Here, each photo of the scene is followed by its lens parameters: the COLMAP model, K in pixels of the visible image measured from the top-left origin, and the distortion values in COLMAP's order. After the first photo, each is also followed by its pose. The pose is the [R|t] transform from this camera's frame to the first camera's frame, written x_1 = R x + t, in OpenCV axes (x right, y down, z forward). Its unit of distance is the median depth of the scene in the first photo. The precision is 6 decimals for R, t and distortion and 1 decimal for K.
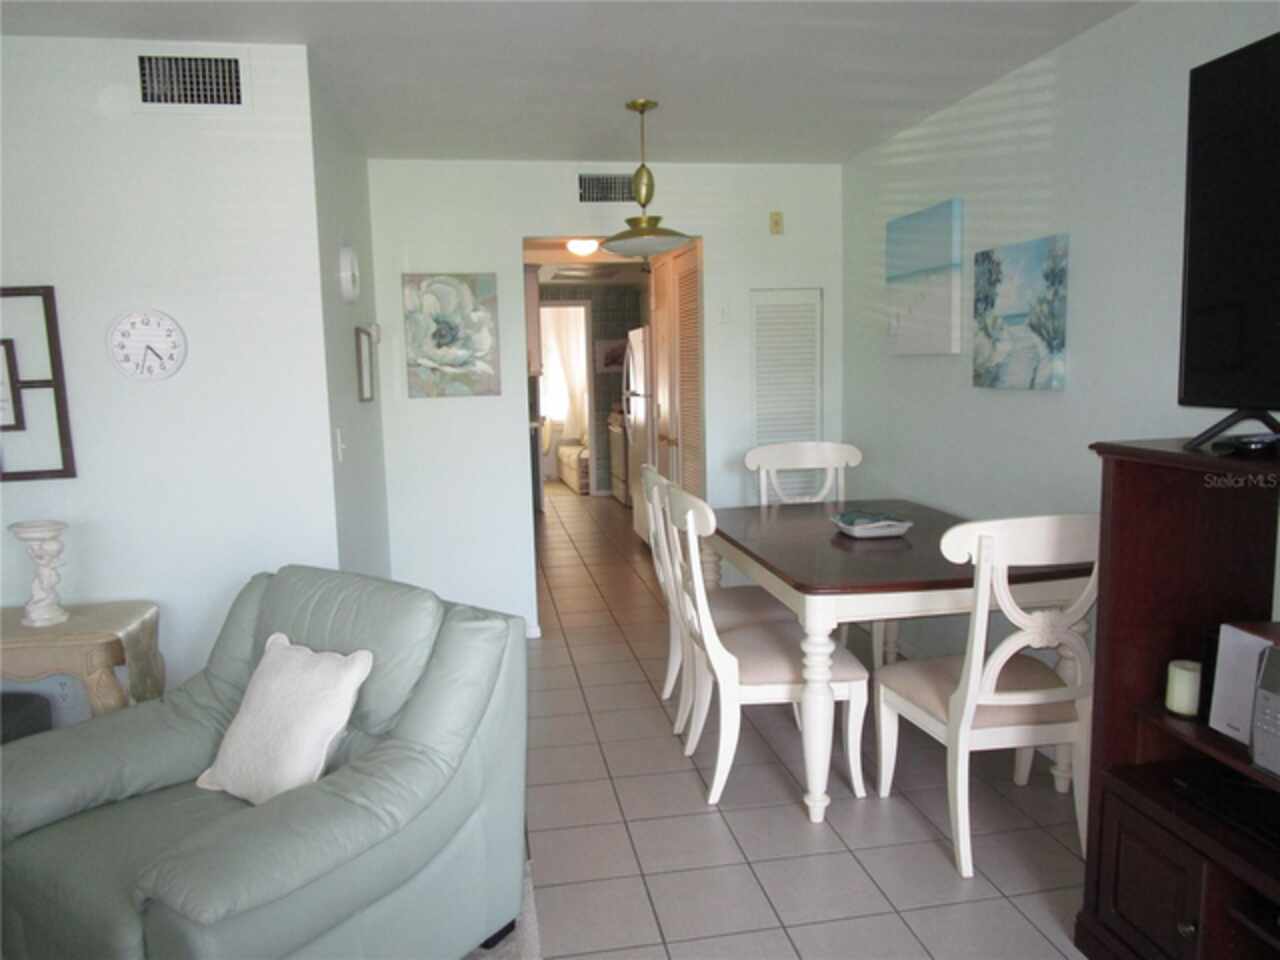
lens RADIAL K [[909.9, 0, 640.0], [0, 909.9, 480.0], [0, 0, 1]] dist [-0.027065, 0.005422]
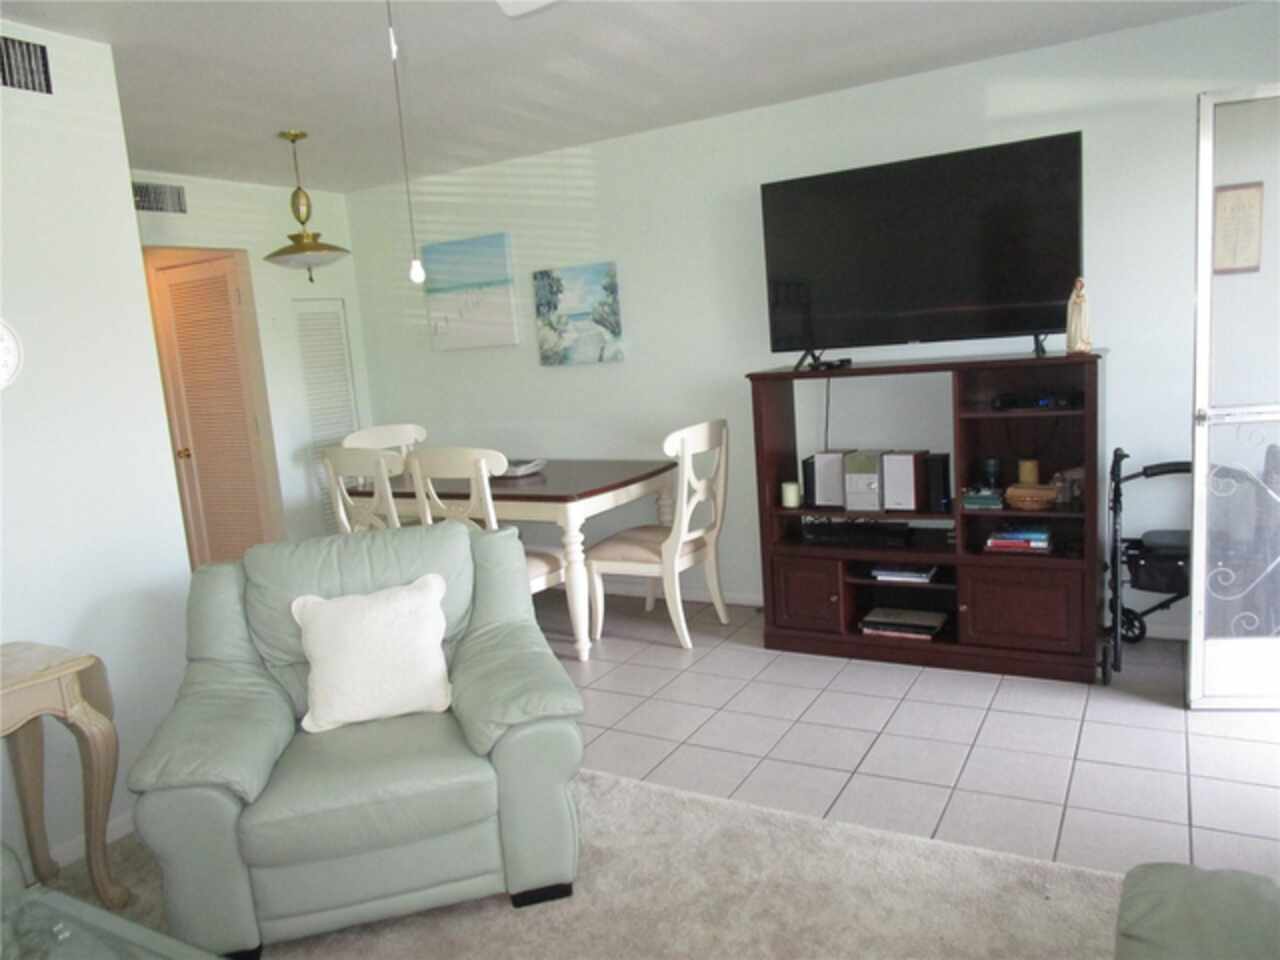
lens RADIAL K [[909.9, 0, 640.0], [0, 909.9, 480.0], [0, 0, 1]] dist [-0.027065, 0.005422]
pose [[0.634679, -0.144369, 0.759171, -0.691624], [0.159853, 0.985673, 0.053803, 0.023871], [-0.756062, 0.087208, 0.648664, -0.030978]]
